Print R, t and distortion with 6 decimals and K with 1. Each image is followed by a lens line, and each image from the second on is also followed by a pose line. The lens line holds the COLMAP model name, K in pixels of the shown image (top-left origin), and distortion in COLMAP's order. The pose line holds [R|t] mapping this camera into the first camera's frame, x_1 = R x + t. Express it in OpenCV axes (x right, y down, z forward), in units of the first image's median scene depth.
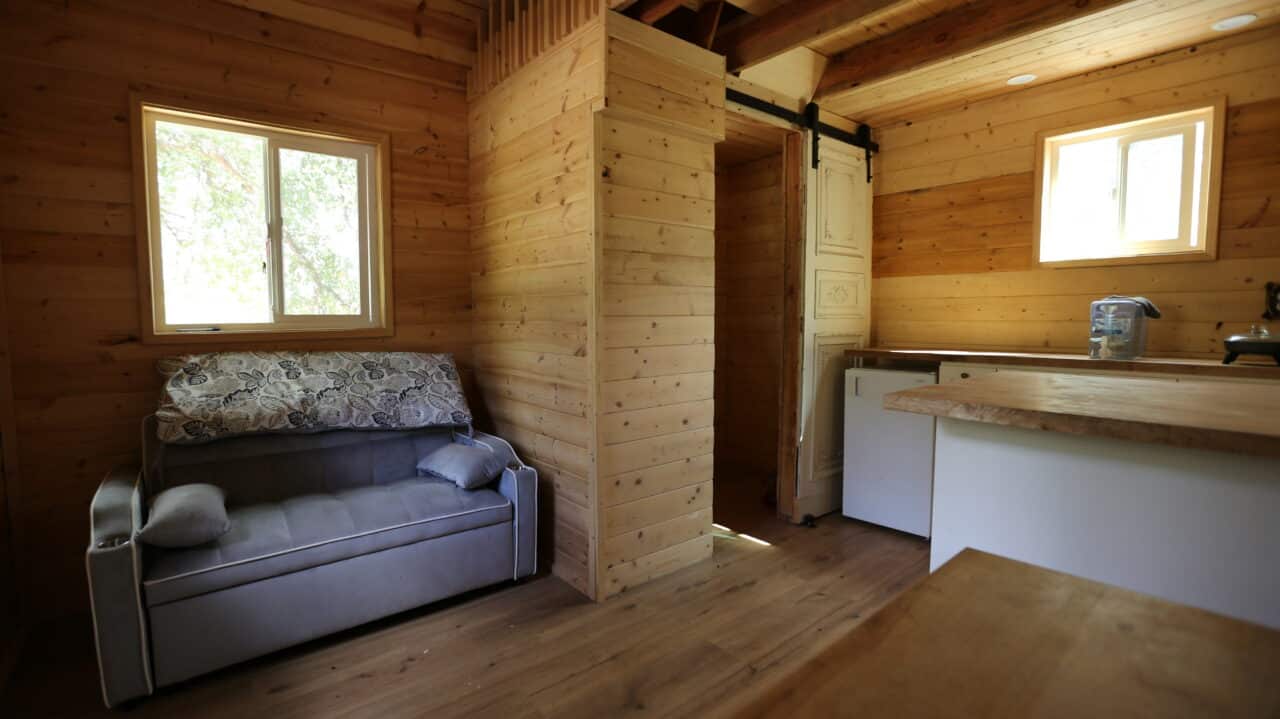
lens RADIAL K [[586.6, 0, 632.7], [0, 586.6, 357.3], [0, 0, 1]] dist [-0.056914, 0.022431]
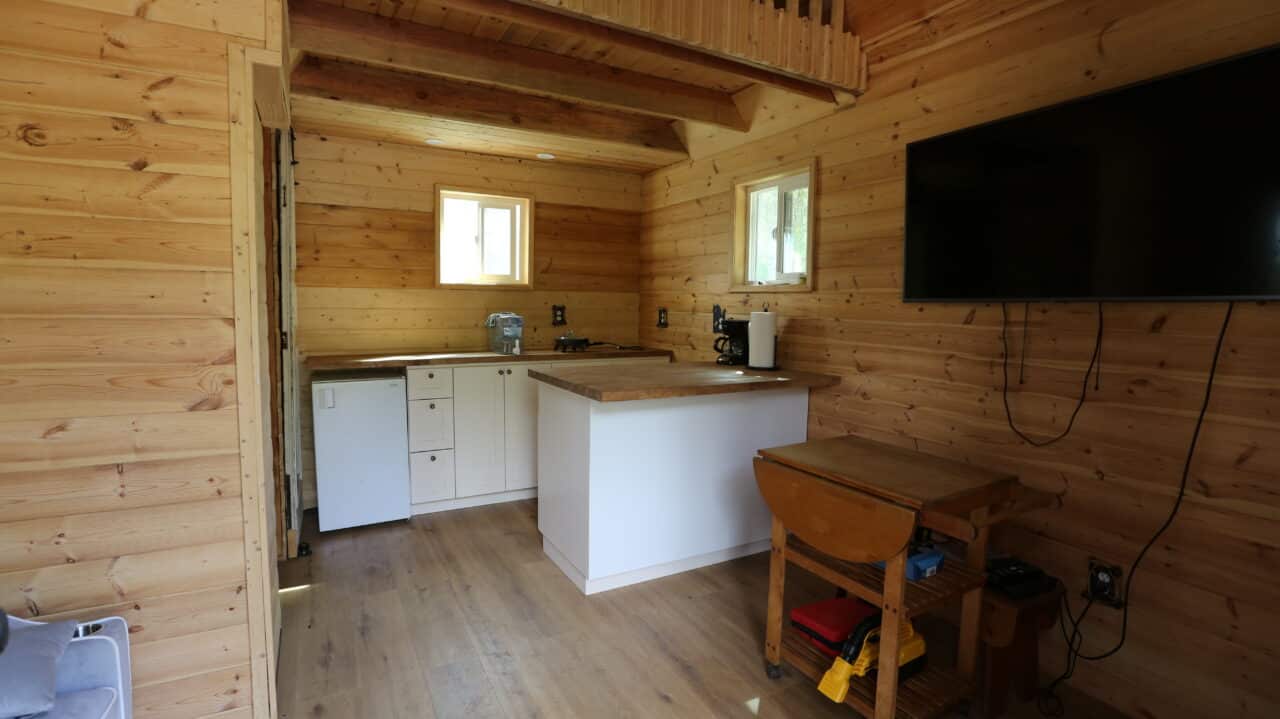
lens RADIAL K [[586.6, 0, 632.7], [0, 586.6, 357.3], [0, 0, 1]] dist [-0.056914, 0.022431]
pose [[0.173405, -0.079923, 0.981602, -0.623589], [0.060223, 0.995697, 0.070432, -0.075932], [-0.983008, 0.046902, 0.177472, 0.391866]]
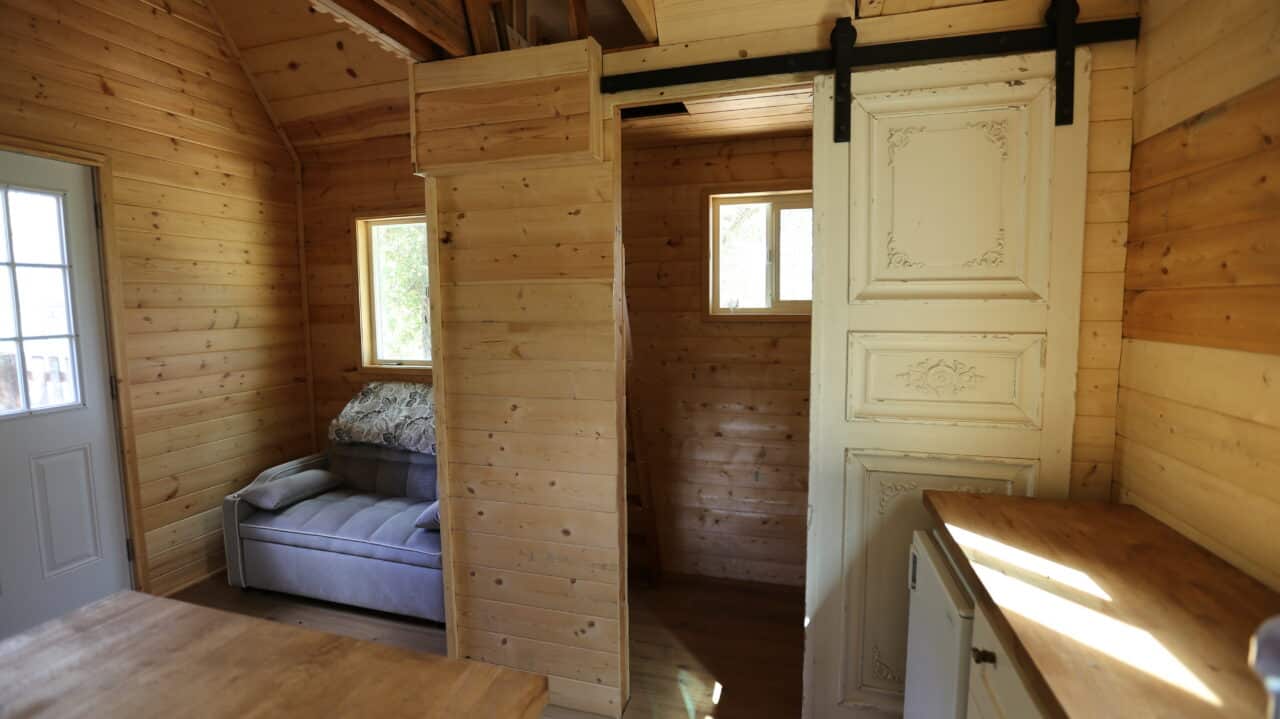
lens RADIAL K [[586.6, 0, 632.7], [0, 586.6, 357.3], [0, 0, 1]] dist [-0.056914, 0.022431]
pose [[0.559914, 0.077994, -0.824871, 0.801807], [-0.054636, 0.996868, 0.057171, -0.180979], [0.826747, 0.013056, 0.562422, 0.665014]]
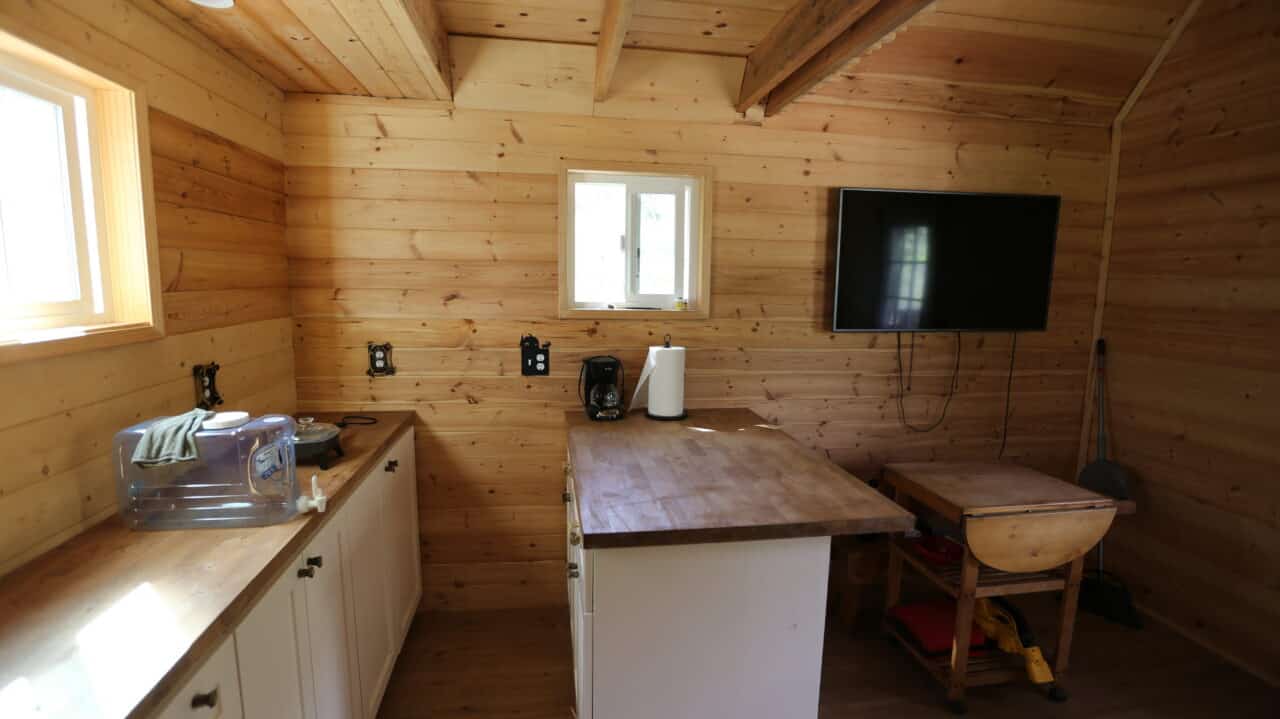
lens RADIAL K [[586.6, 0, 632.7], [0, 586.6, 357.3], [0, 0, 1]] dist [-0.056914, 0.022431]
pose [[-0.860047, -0.074842, 0.504696, 0.211847], [0.029862, 0.980103, 0.196229, -0.253480], [-0.509341, 0.183837, -0.840700, 1.233591]]
